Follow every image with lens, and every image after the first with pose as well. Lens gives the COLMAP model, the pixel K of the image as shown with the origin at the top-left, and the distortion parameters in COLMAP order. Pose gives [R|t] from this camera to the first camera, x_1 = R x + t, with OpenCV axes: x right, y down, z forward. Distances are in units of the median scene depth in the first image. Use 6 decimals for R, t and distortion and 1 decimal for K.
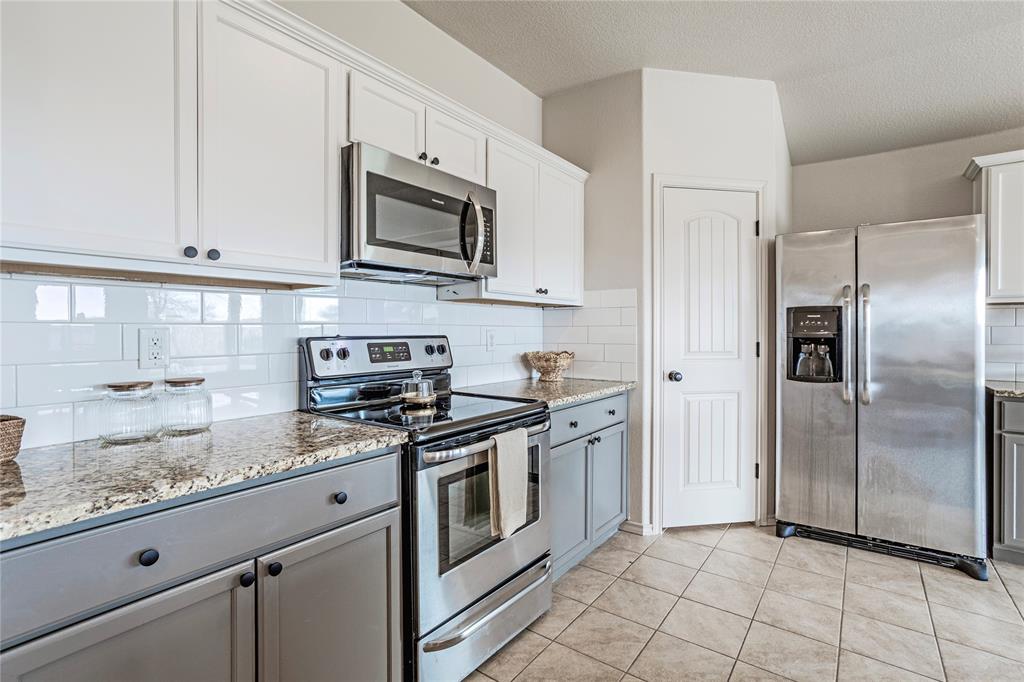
lens RADIAL K [[489.4, 0, 513.0], [0, 489.4, 333.2], [0, 0, 1]] dist [-0.050274, 0.029896]
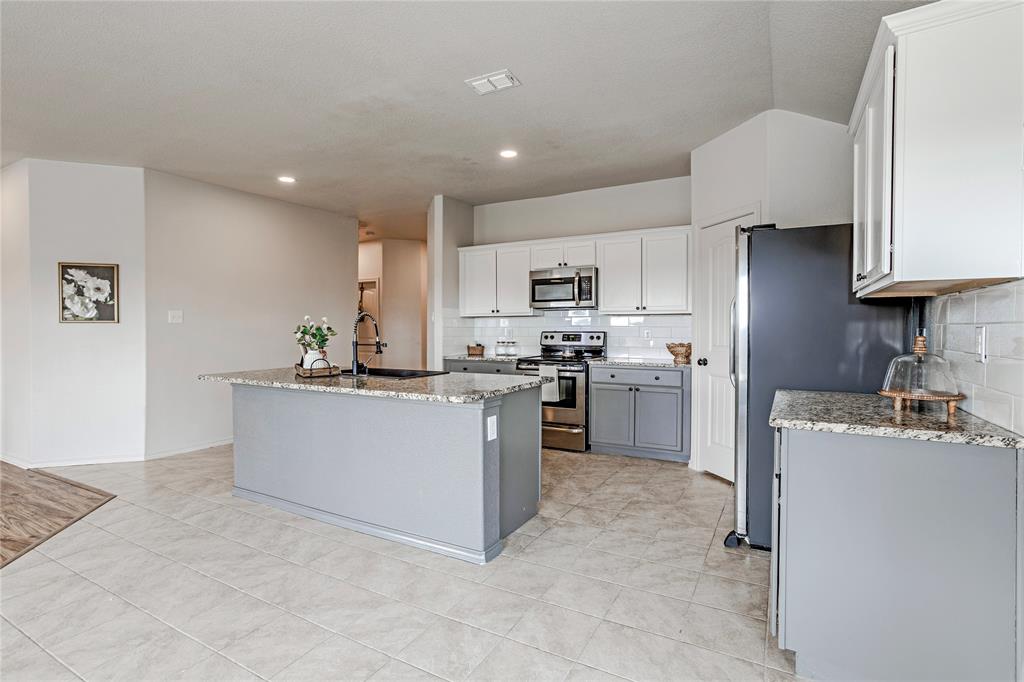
lens RADIAL K [[489.4, 0, 513.0], [0, 489.4, 333.2], [0, 0, 1]] dist [-0.050274, 0.029896]
pose [[0.122772, 0.011278, -0.992371, 2.313940], [-0.005453, 0.999928, 0.010689, -0.010765], [0.992420, 0.004099, 0.122825, 0.384872]]
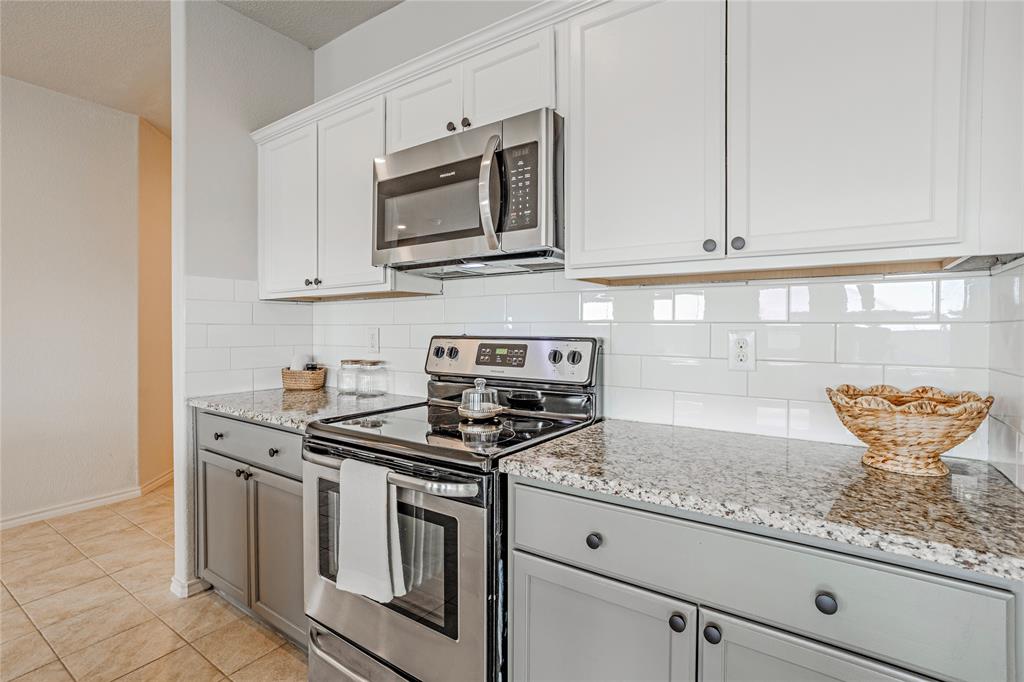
lens RADIAL K [[502.1, 0, 503.9], [0, 502.1, 331.8], [0, 0, 1]] dist [-0.051124, 0.034300]
pose [[0.009587, 0.011301, -0.999890, 0.651356], [-0.005734, 0.999920, 0.011246, -0.012732], [0.999938, 0.005625, 0.009651, 1.016932]]
